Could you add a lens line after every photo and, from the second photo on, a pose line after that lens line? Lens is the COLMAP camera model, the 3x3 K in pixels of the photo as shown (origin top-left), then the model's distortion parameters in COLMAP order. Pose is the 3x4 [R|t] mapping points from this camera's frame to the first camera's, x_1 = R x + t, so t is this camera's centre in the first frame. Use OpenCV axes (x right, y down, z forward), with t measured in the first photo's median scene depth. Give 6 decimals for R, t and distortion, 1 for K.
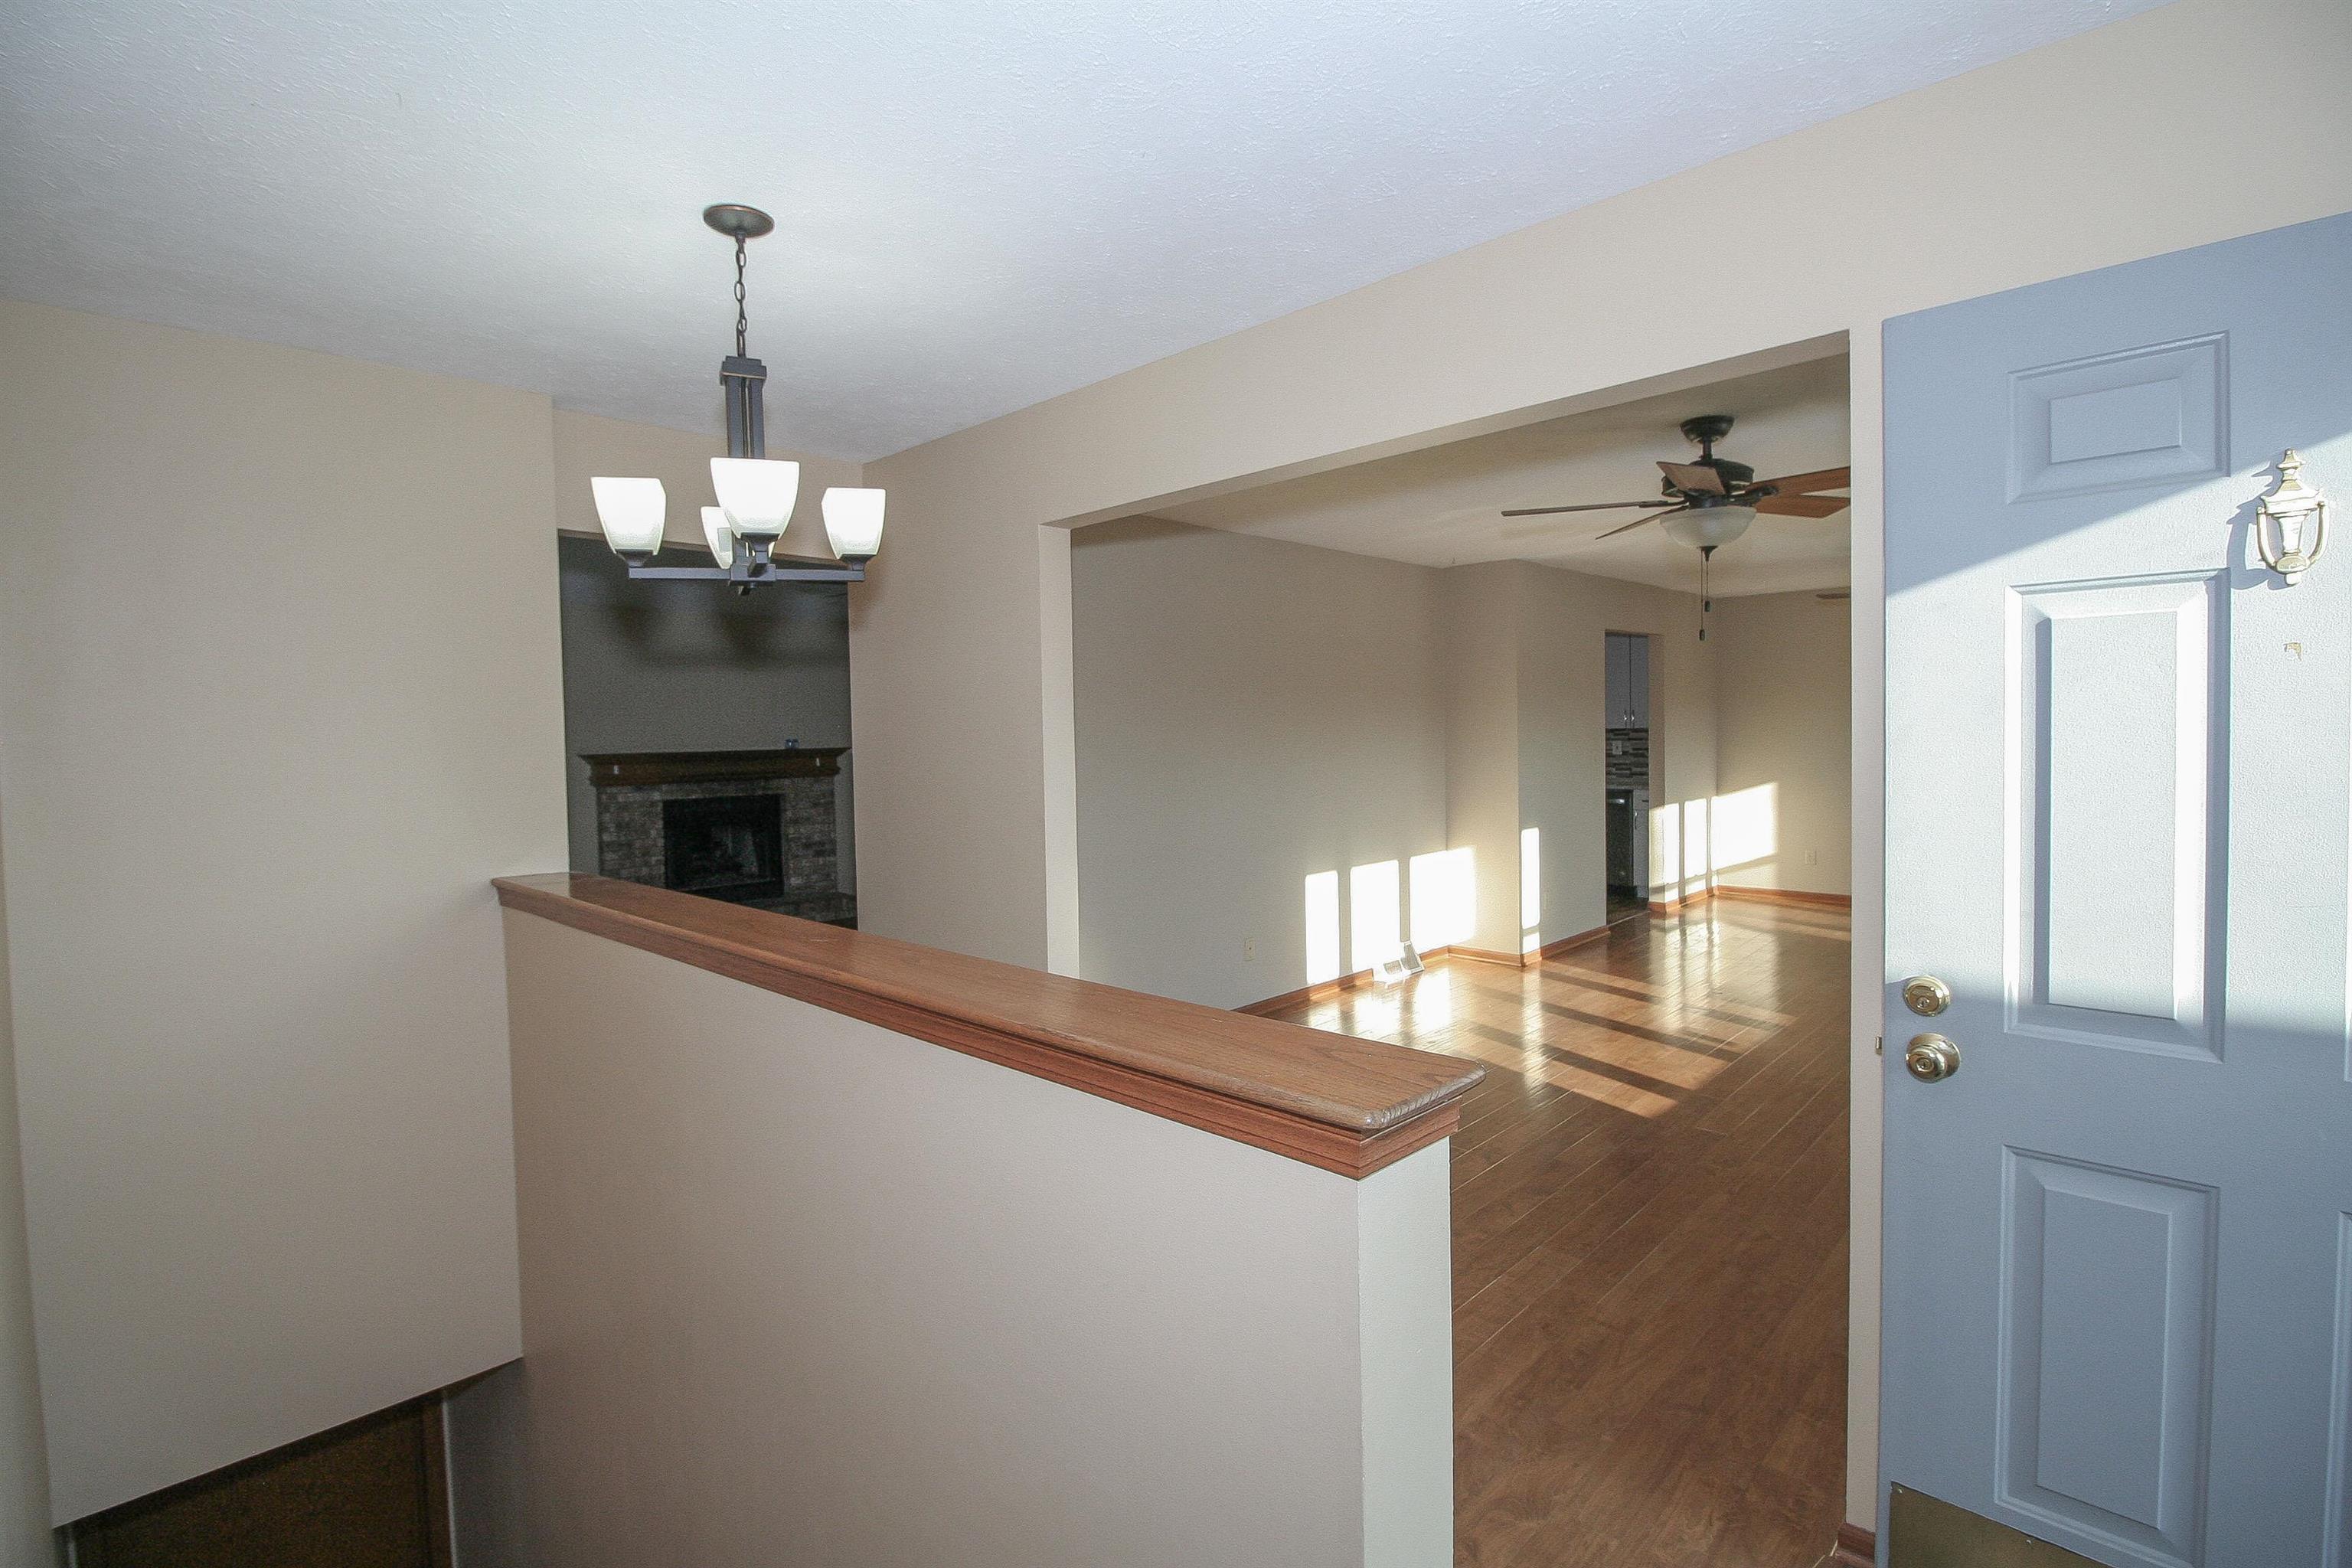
lens RADIAL K [[1099.2, 0, 1189.7], [0, 1099.2, 774.8], [0, 0, 1]] dist [-0.000704, -0.010596]
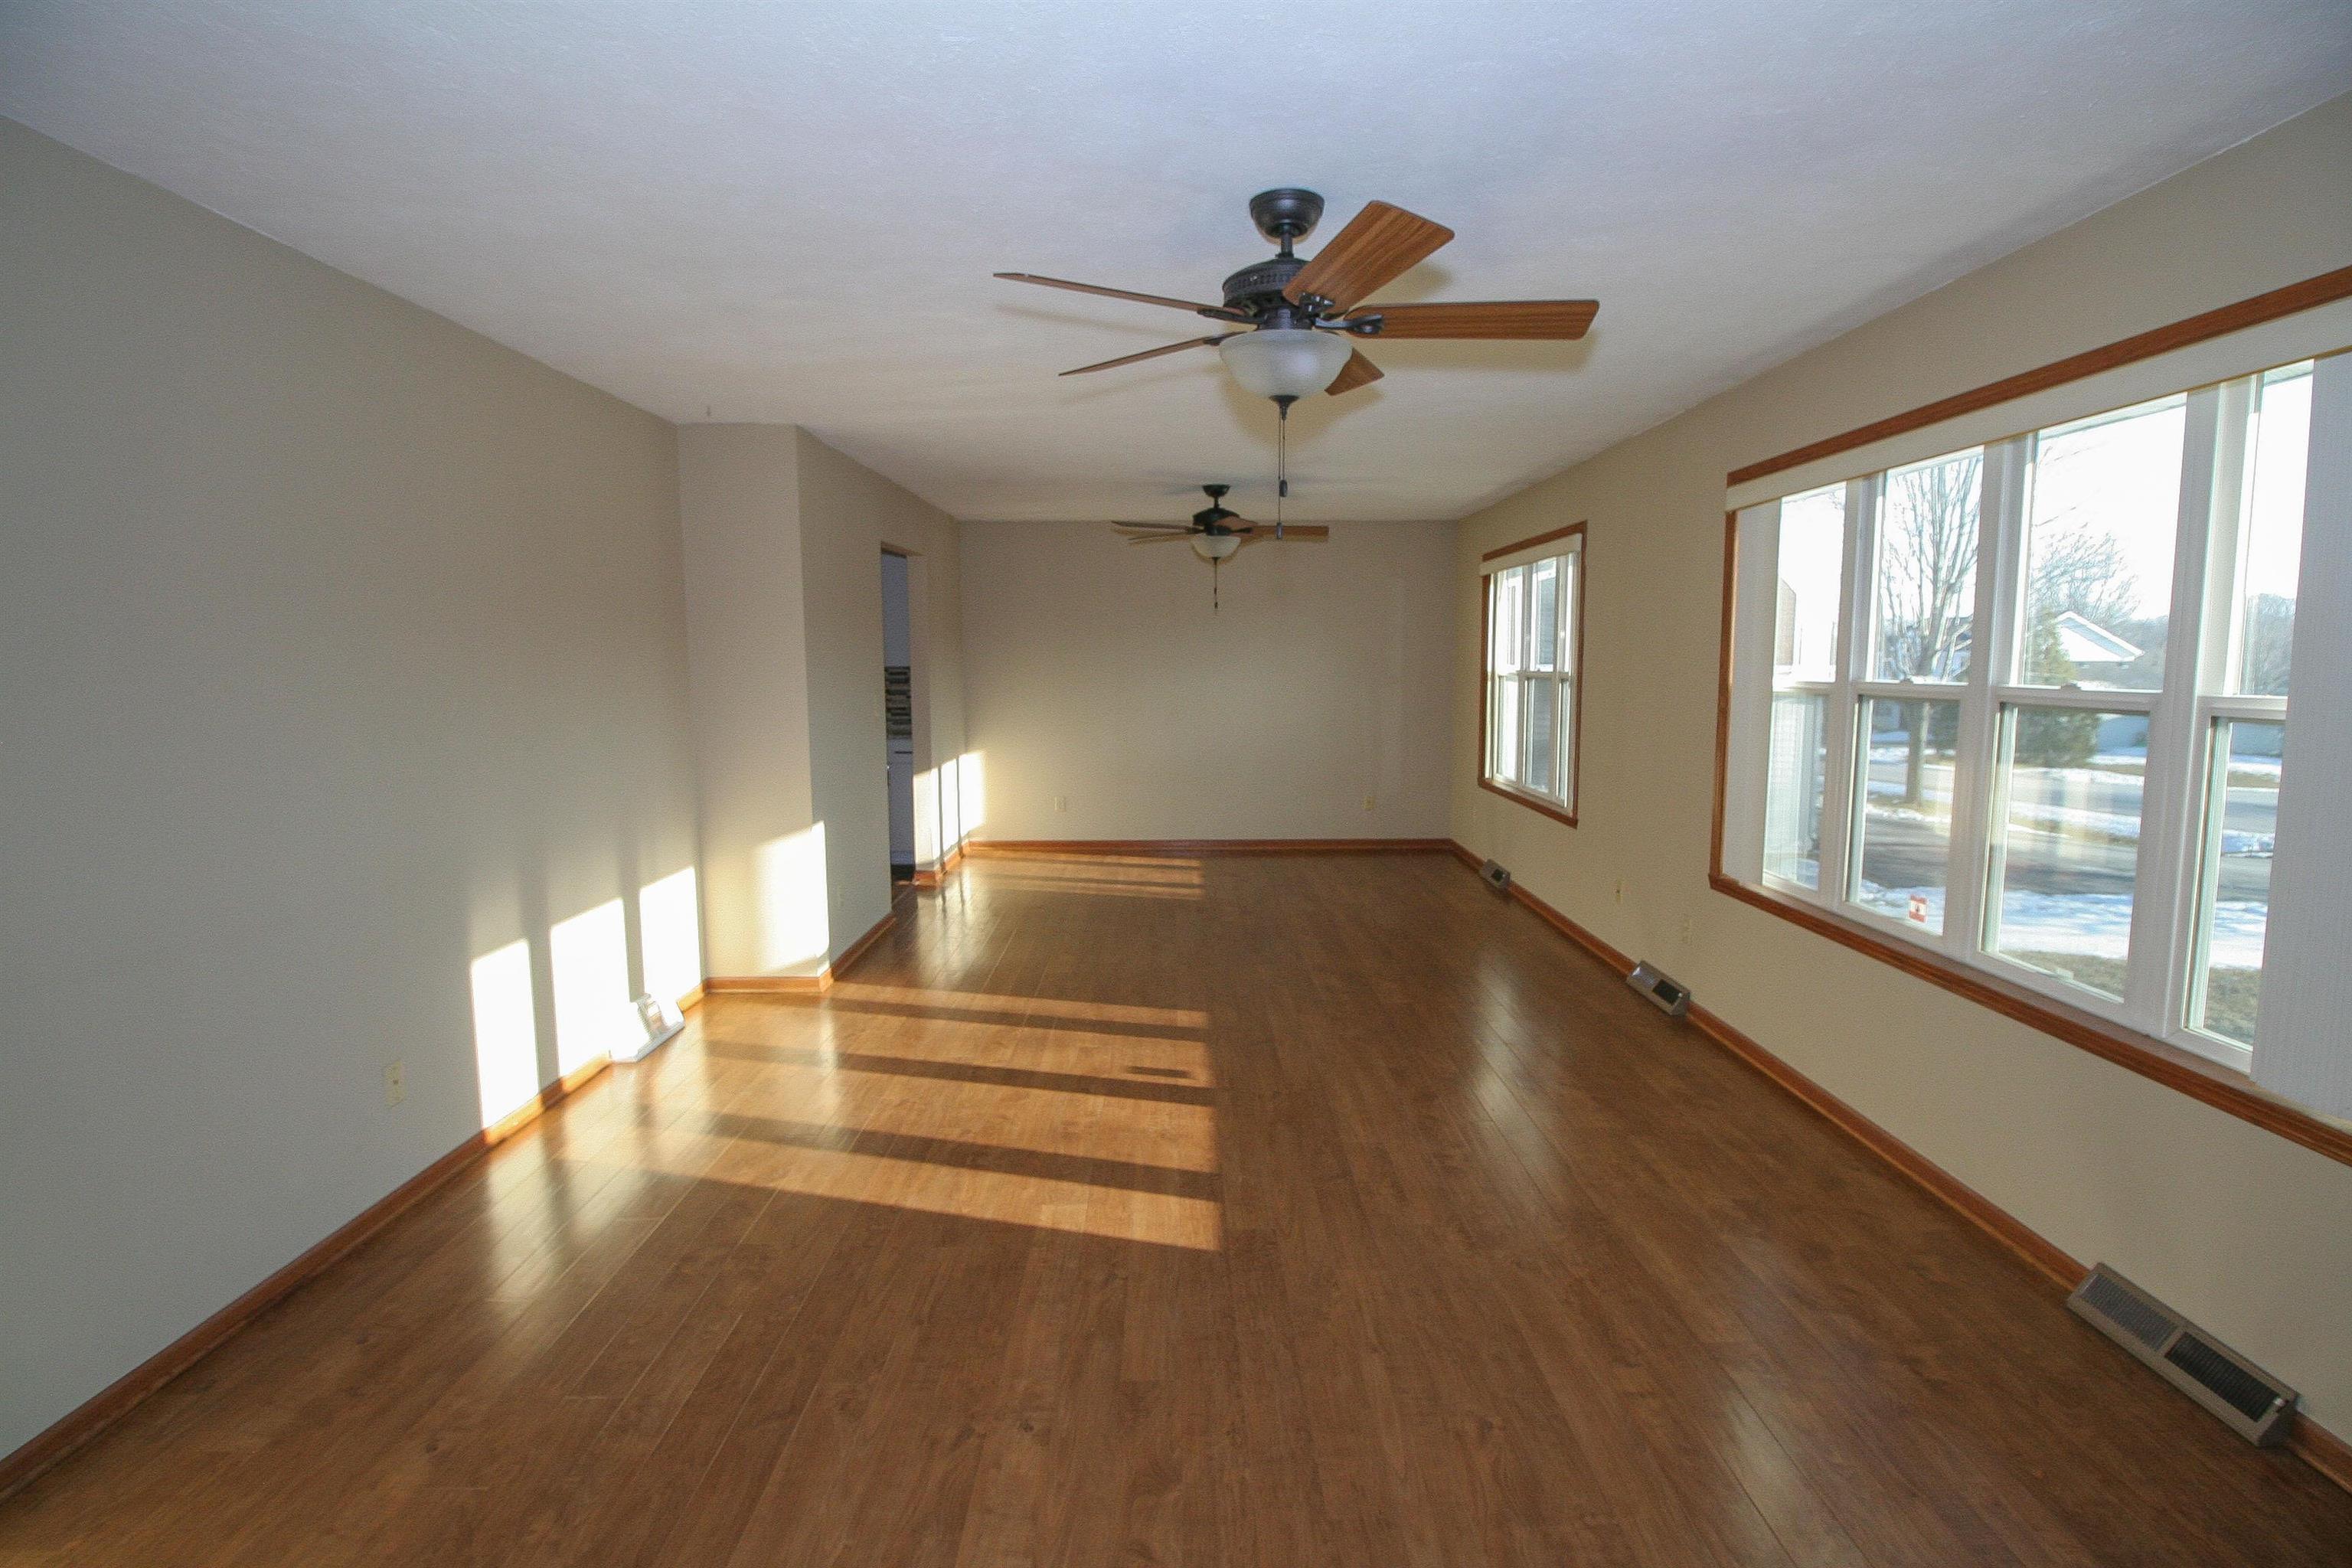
lens RADIAL K [[1099.2, 0, 1189.7], [0, 1099.2, 774.8], [0, 0, 1]] dist [-0.000704, -0.010596]
pose [[0.695652, -0.055365, 0.716243, -0.031920], [0.022723, 0.998223, 0.055091, -0.010972], [-0.718020, -0.022049, 0.695673, 0.341601]]
